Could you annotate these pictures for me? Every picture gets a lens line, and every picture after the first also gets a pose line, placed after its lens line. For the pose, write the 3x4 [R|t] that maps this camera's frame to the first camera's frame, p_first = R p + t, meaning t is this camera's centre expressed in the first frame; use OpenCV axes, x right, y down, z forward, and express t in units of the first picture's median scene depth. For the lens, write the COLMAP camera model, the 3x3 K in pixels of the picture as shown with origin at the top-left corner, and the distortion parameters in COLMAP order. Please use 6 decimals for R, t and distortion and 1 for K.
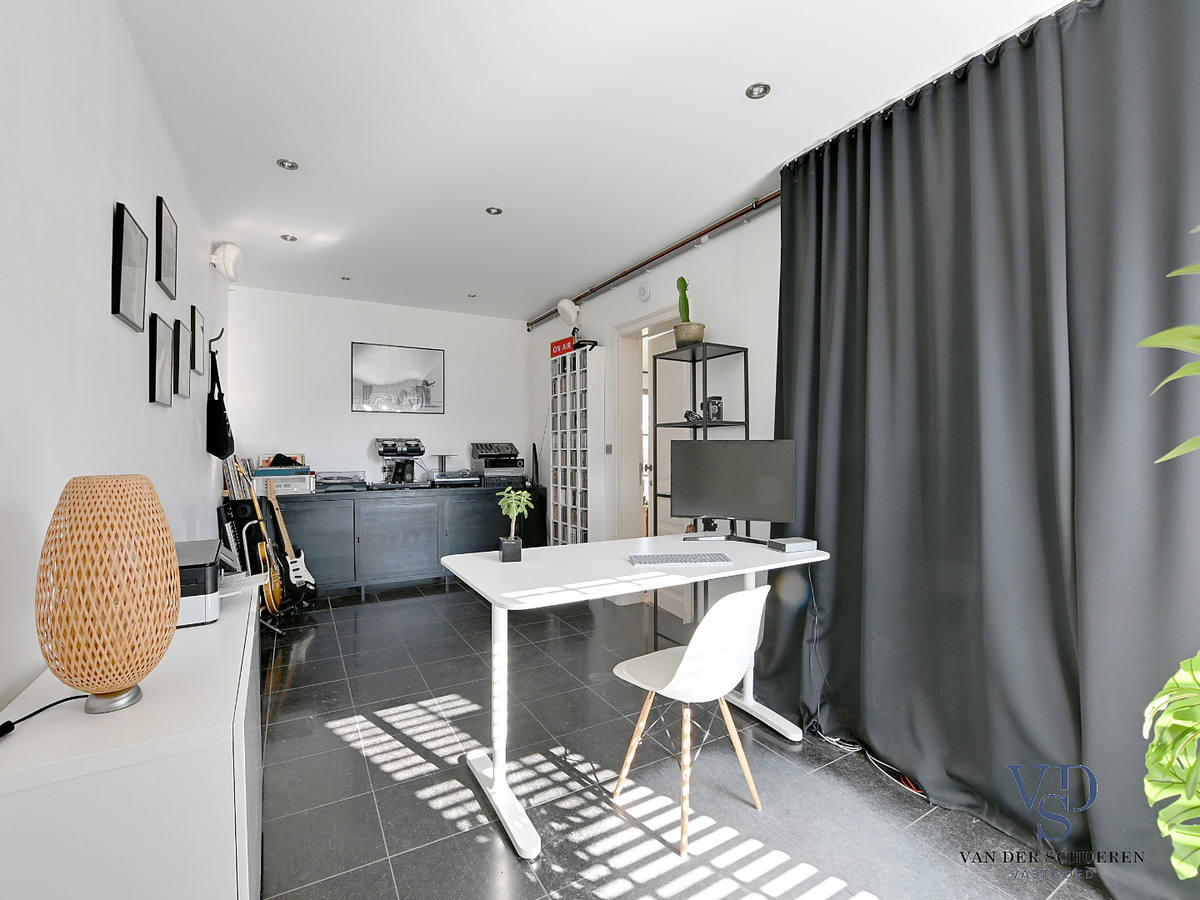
lens RADIAL K [[525.7, 0, 595.8], [0, 525.7, 444.8], [0, 0, 1]] dist [-0.033378, 0.004894]
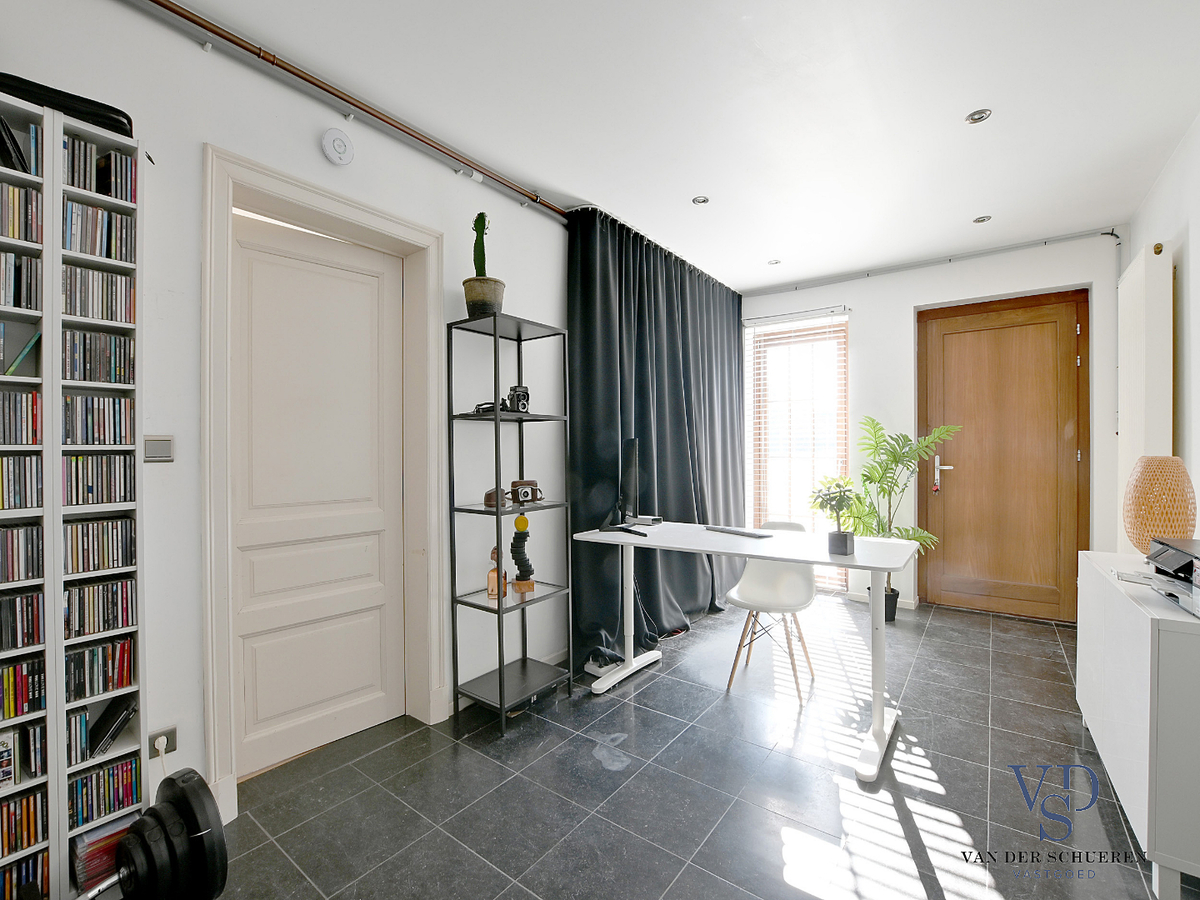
lens RADIAL K [[525.7, 0, 592.5], [0, 525.7, 453.1], [0, 0, 1]] dist [-0.033378, 0.004894]
pose [[-0.383032, -0.002989, 0.923730, -0.883254], [-0.005214, 0.999986, 0.001074, 0.017084], [-0.923720, -0.004405, -0.383042, 1.772895]]
